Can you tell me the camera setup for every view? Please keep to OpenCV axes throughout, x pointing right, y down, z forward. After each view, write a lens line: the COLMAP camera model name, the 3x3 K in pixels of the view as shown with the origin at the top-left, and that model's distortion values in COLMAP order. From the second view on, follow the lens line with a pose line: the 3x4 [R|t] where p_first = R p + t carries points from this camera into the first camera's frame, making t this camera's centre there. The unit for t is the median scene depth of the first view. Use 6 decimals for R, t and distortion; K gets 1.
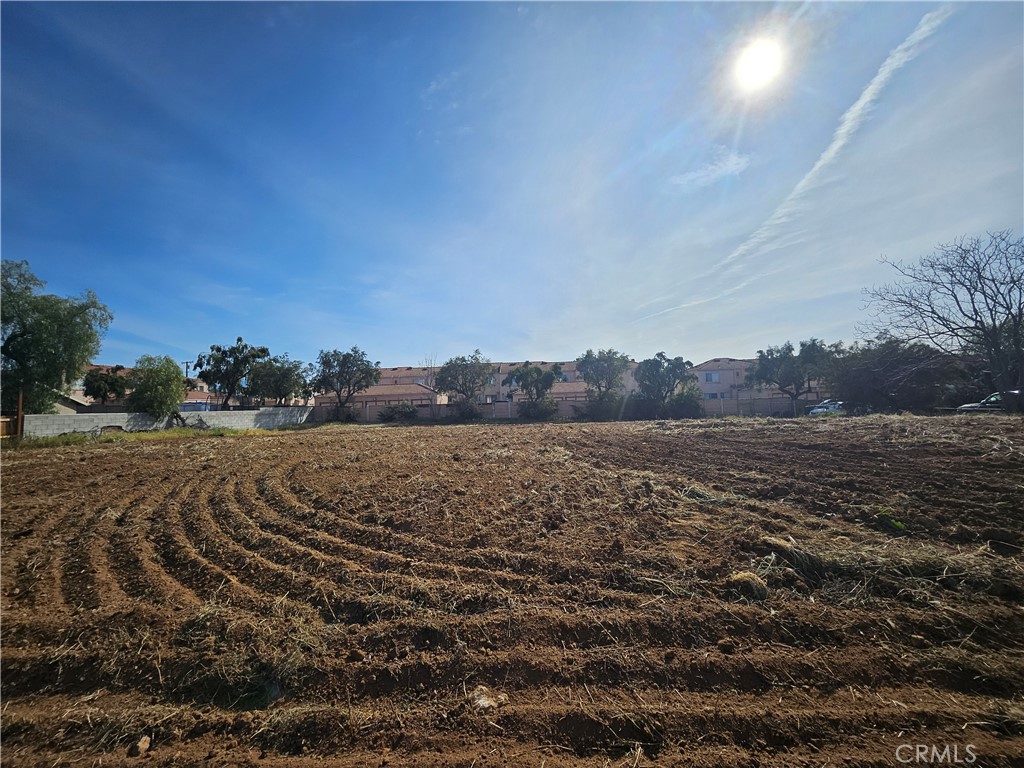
lens RADIAL K [[396.9, 0, 515.6], [0, 396.9, 381.9], [0, 0, 1]] dist [-0.001584, -0.000719]
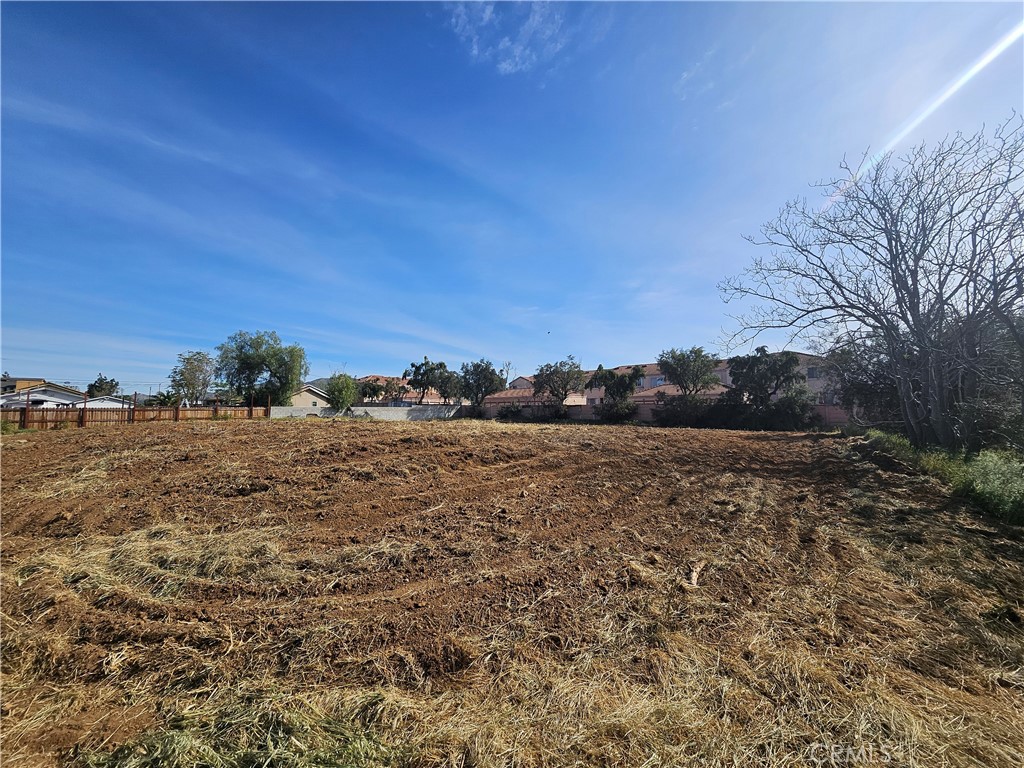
lens RADIAL K [[402.8, 0, 531.1], [0, 402.8, 381.7], [0, 0, 1]] dist [-0.030298, -0.000140]
pose [[0.811612, -0.017628, -0.583931, 0.468111], [0.015658, 0.999842, -0.008420, -0.002960], [0.583987, -0.002310, 0.811759, 0.043620]]
